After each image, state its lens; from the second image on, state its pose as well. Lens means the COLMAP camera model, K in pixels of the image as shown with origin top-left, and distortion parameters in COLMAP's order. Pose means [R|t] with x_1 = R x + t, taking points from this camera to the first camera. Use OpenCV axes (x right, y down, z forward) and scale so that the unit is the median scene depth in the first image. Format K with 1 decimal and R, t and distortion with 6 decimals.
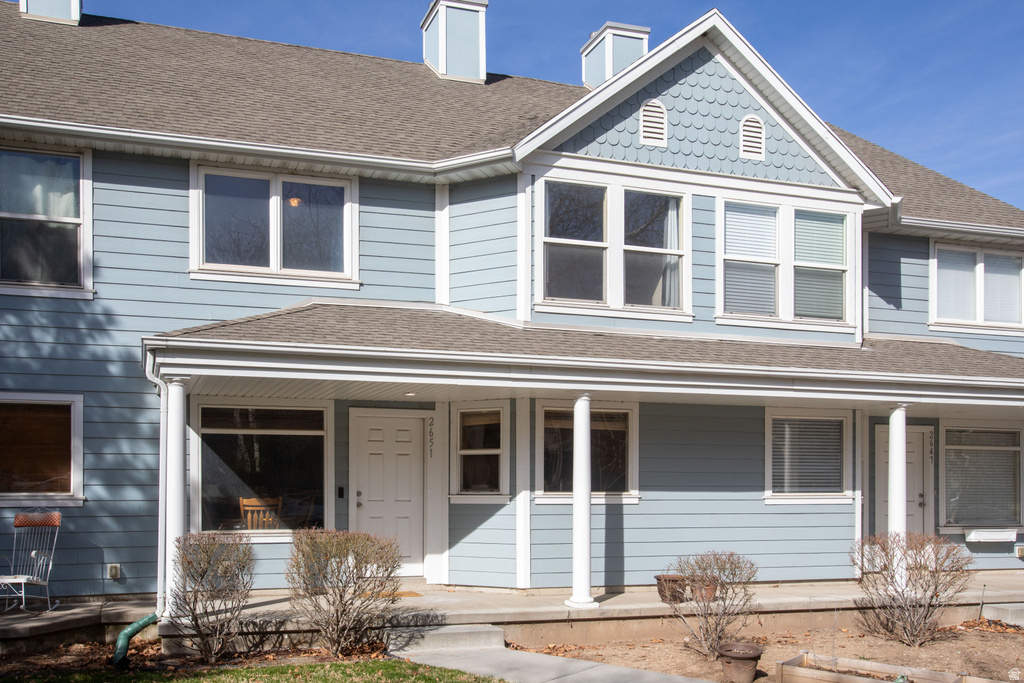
lens RADIAL K [[1003.1, 0, 510.4], [0, 1003.1, 377.0], [0, 0, 1]] dist [0.020759, 0.025884]
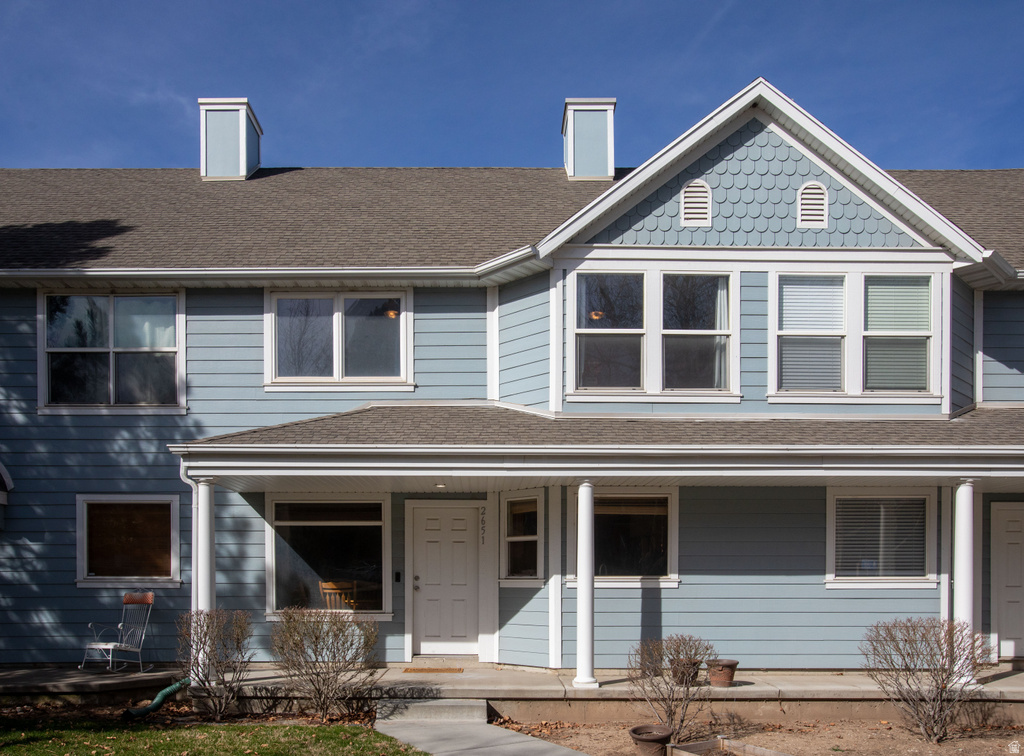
lens RADIAL K [[980.8, 0, 533.7], [0, 980.8, 484.0], [0, 0, 1]] dist [-0.004038, 0.027342]
pose [[0.946037, -0.031892, -0.322484, 0.312361], [0.037005, 0.999268, 0.009734, 0.008150], [0.321938, -0.021142, 0.946525, 0.031657]]
